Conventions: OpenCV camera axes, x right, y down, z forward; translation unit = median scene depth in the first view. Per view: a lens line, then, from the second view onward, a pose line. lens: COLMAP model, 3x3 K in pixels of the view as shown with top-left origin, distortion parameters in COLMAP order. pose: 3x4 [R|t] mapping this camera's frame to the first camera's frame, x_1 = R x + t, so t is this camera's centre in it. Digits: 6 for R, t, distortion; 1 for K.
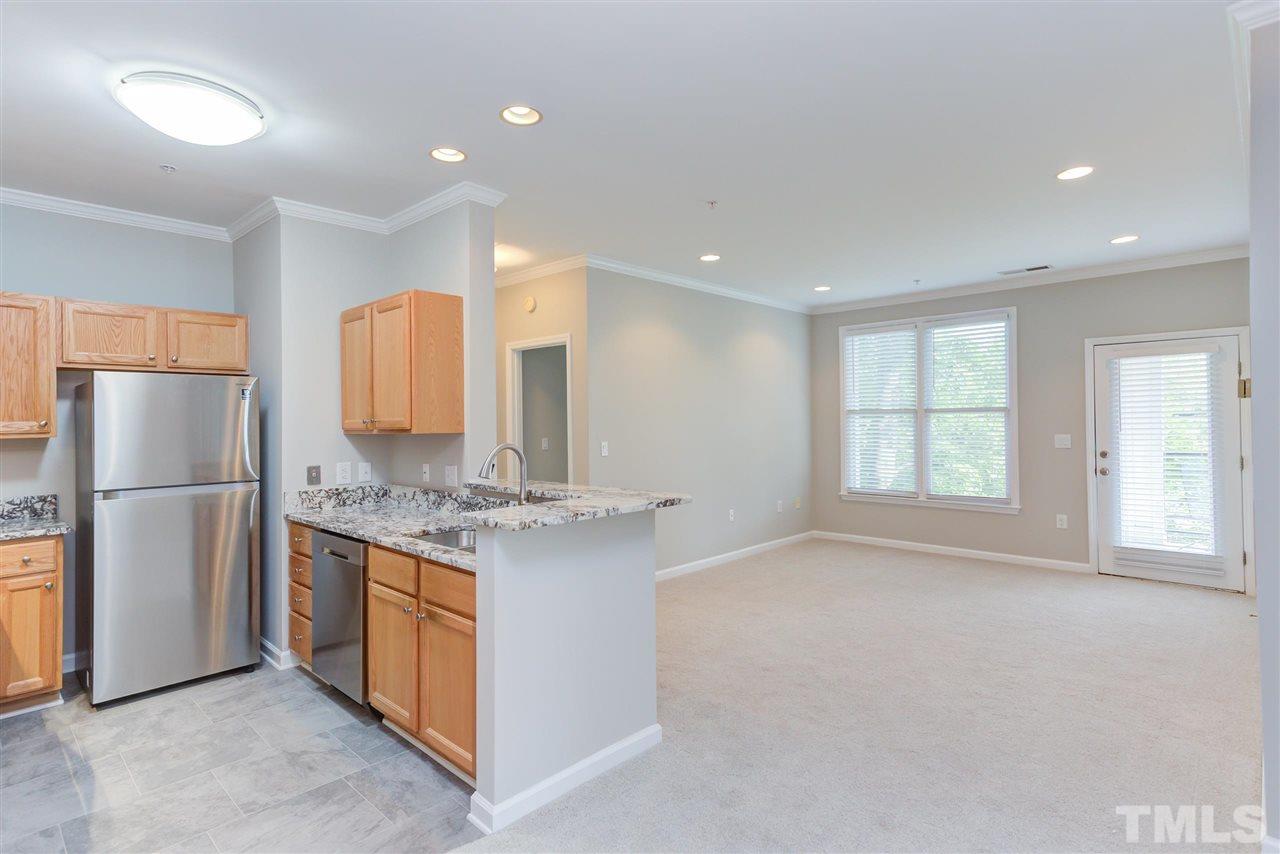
lens RADIAL K [[647.0, 0, 632.7], [0, 647.0, 415.3], [0, 0, 1]] dist [0.005208, 0.013933]
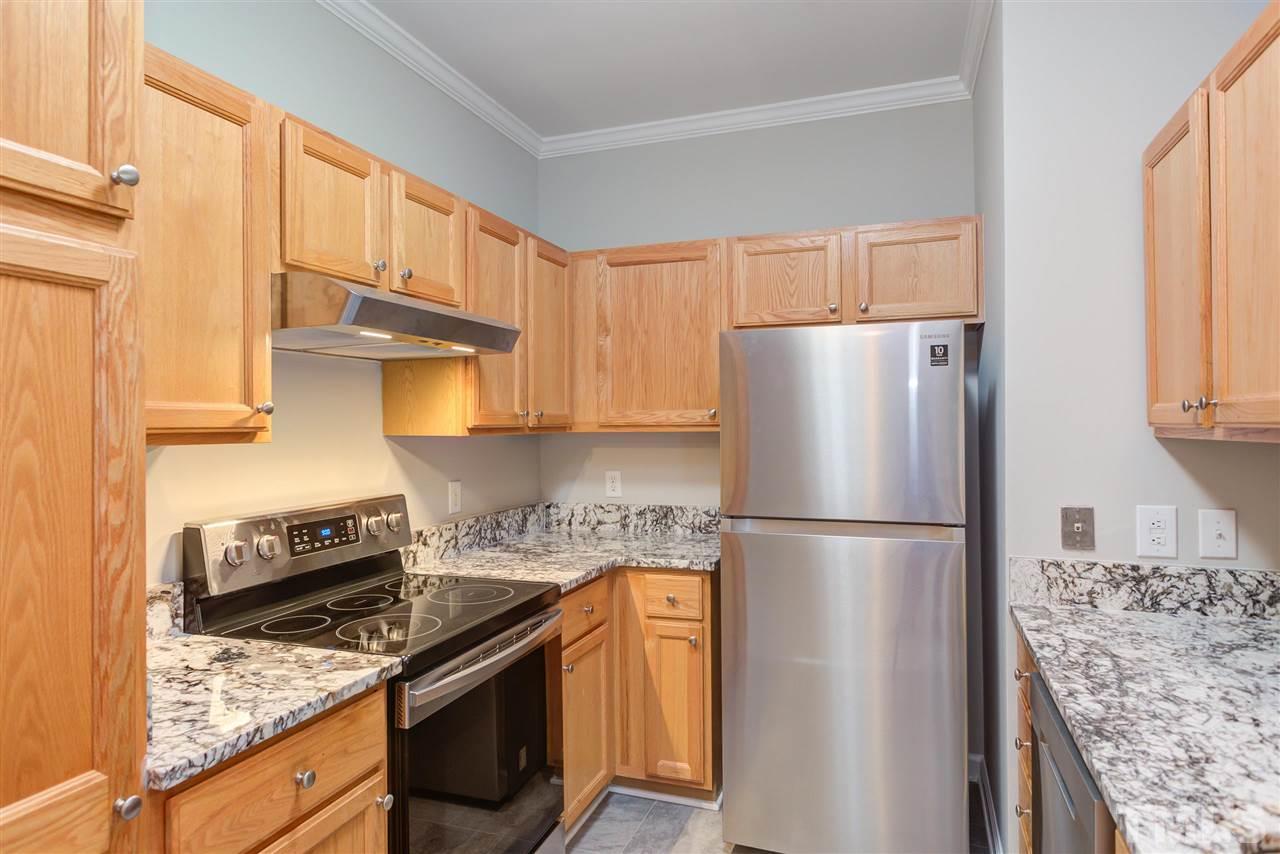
lens RADIAL K [[758.9, 0, 632.9], [0, 758.9, 416.8], [0, 0, 1]] dist [0.001451, -0.002444]
pose [[0.405540, 0.002542, -0.914074, -0.133077], [0.009323, 0.999933, 0.006917, 0.009055], [0.914030, -0.011327, 0.405489, 0.486695]]
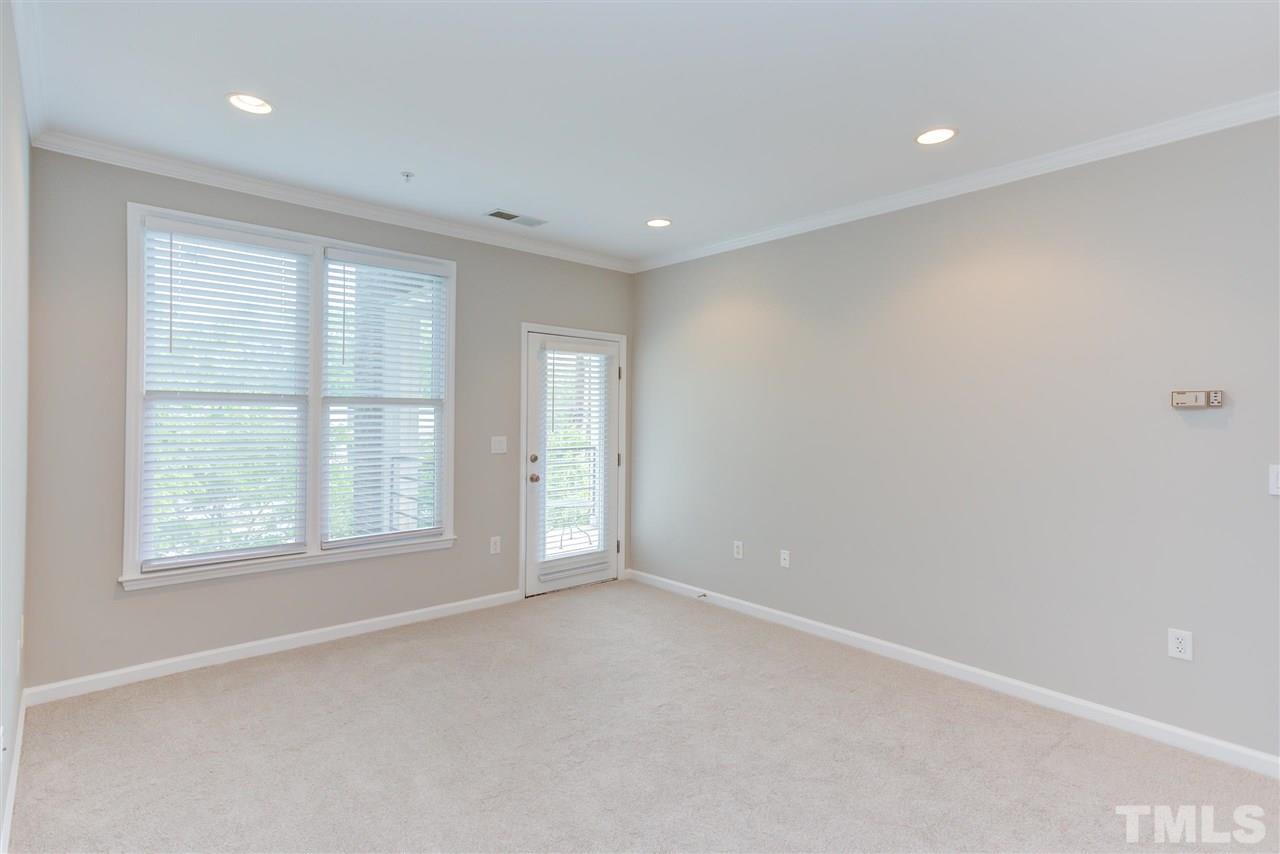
lens RADIAL K [[647.0, 0, 632.7], [0, 647.0, 415.3], [0, 0, 1]] dist [0.005208, 0.013933]
pose [[0.079879, 0.012771, 0.996723, -0.179040], [-0.020407, 0.999729, -0.011175, 0.013064], [-0.996596, -0.019448, 0.080118, 1.125723]]
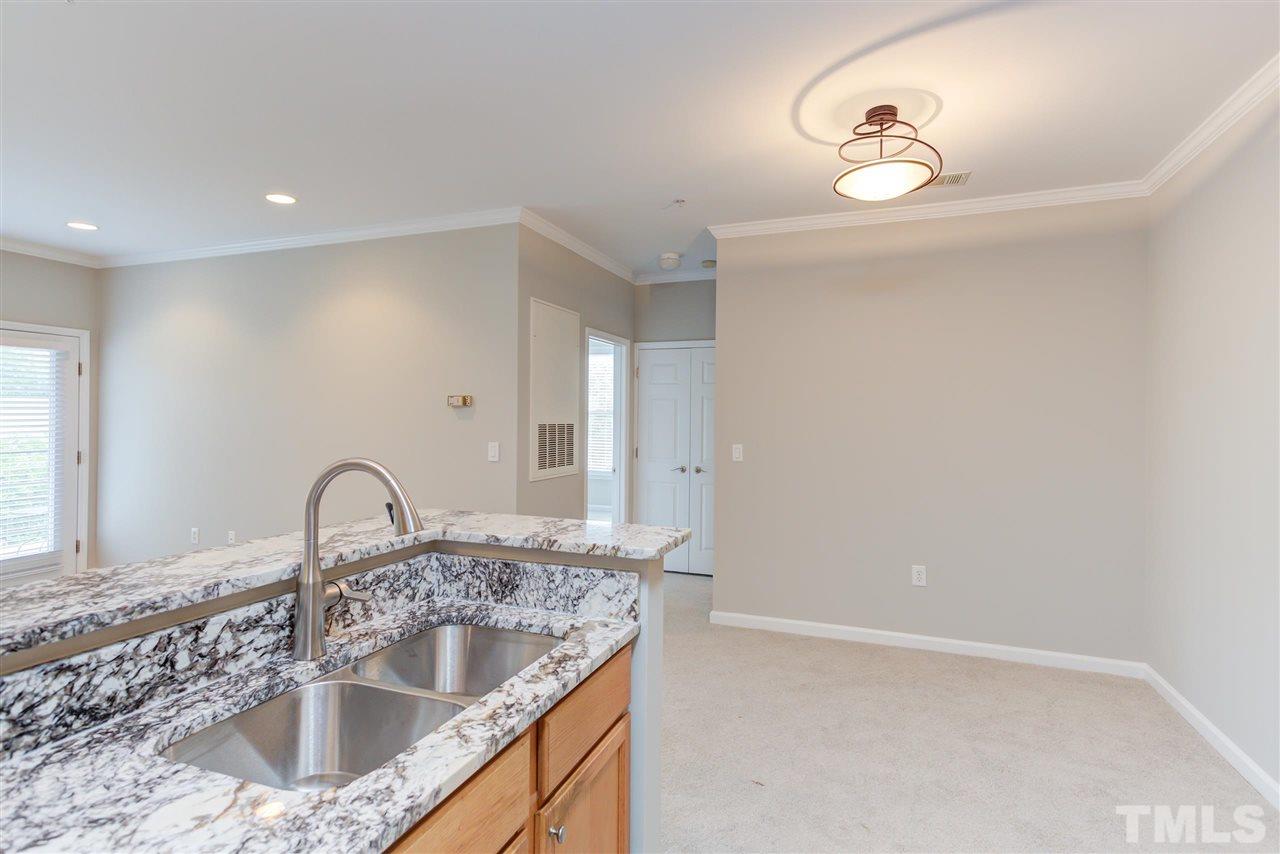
lens RADIAL K [[644.1, 0, 632.6], [0, 644.1, 415.1], [0, 0, 1]] dist [0.002691, 0.012664]
pose [[-0.389626, 0.012215, 0.920892, -0.501359], [-0.012661, 0.999747, -0.018618, 0.014645], [-0.920886, -0.018914, -0.389373, 0.735625]]
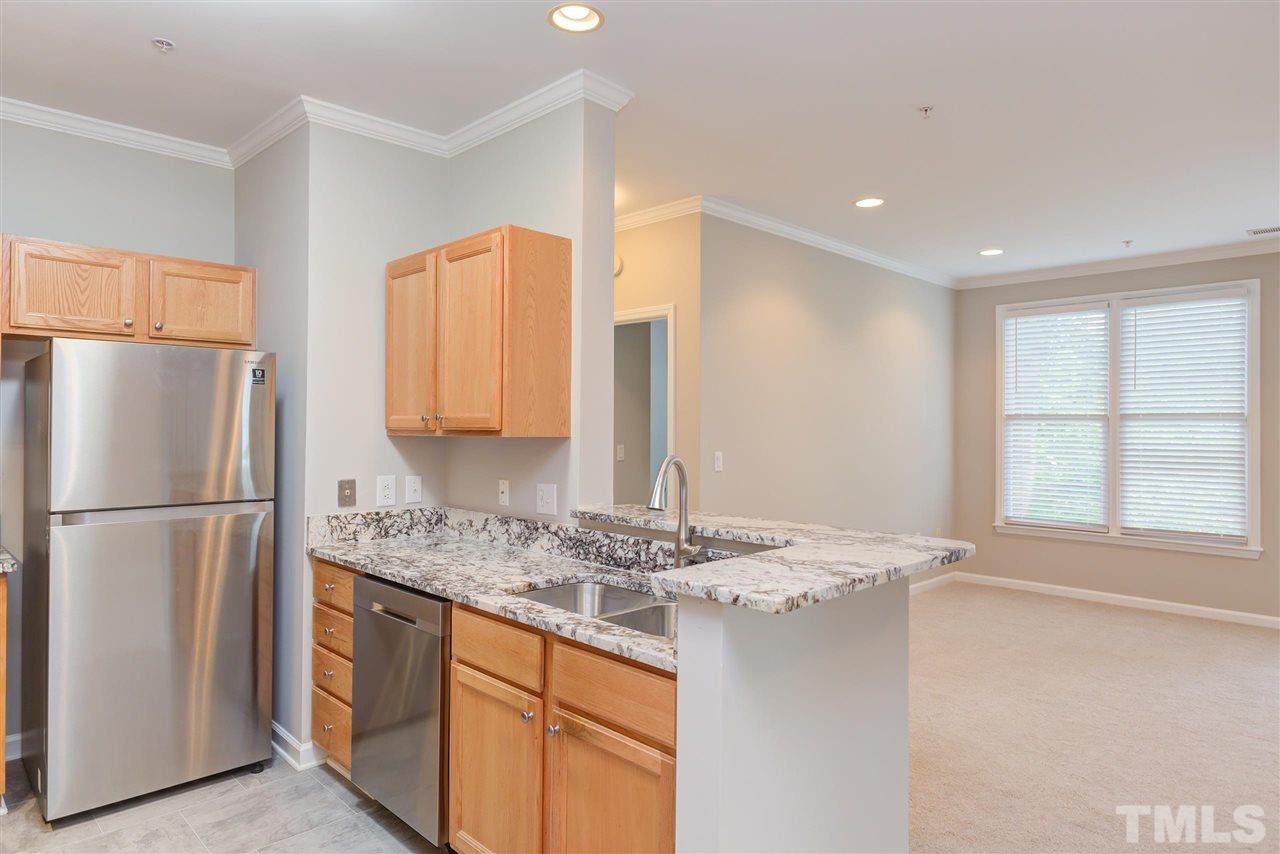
lens RADIAL K [[758.9, 0, 632.9], [0, 758.9, 416.8], [0, 0, 1]] dist [0.001451, -0.002444]
pose [[0.999526, 0.016871, -0.025760, -0.153293], [-0.016909, 0.999856, -0.001249, 0.004934], [0.025736, 0.001684, 0.999667, 0.173563]]
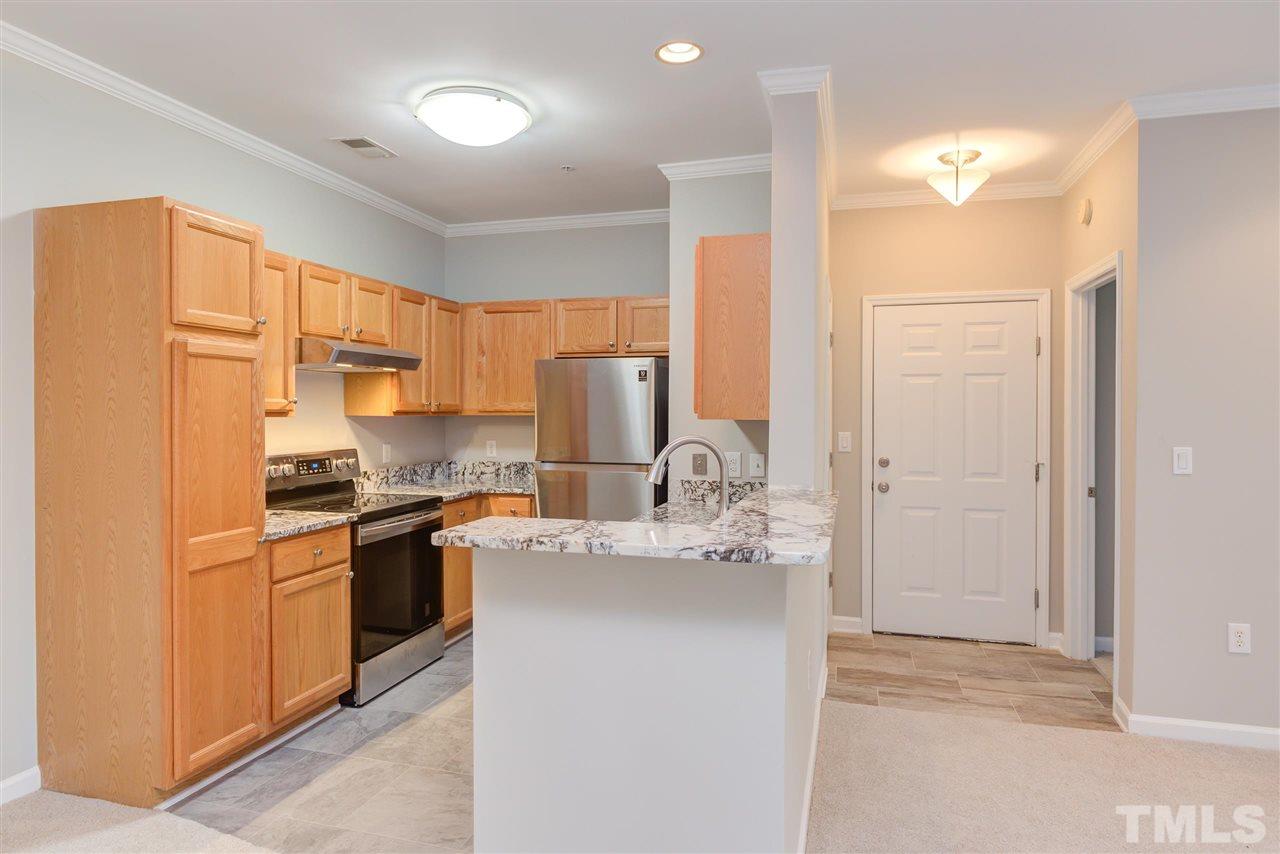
lens RADIAL K [[758.9, 0, 632.9], [0, 758.9, 416.8], [0, 0, 1]] dist [0.001451, -0.002444]
pose [[0.465408, 0.020764, -0.884853, 0.373911], [-0.000874, 0.999735, 0.023000, 0.003165], [0.885096, -0.009931, 0.465302, 0.411140]]
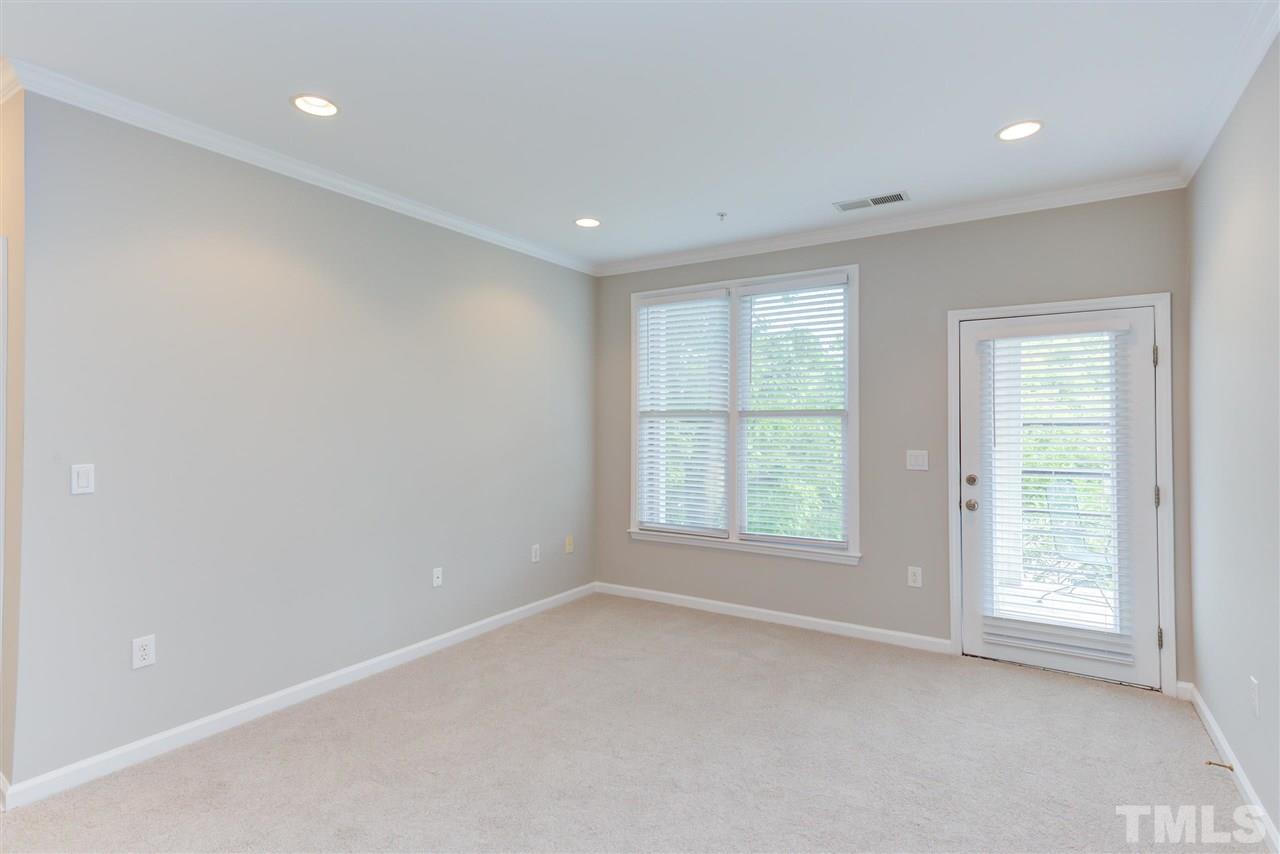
lens RADIAL K [[644.1, 0, 632.6], [0, 644.1, 415.1], [0, 0, 1]] dist [0.002691, 0.012664]
pose [[0.981441, 0.014576, 0.191212, 0.342547], [-0.013161, 0.999876, -0.008669, 0.003308], [-0.191315, 0.005992, 0.981510, 0.566017]]
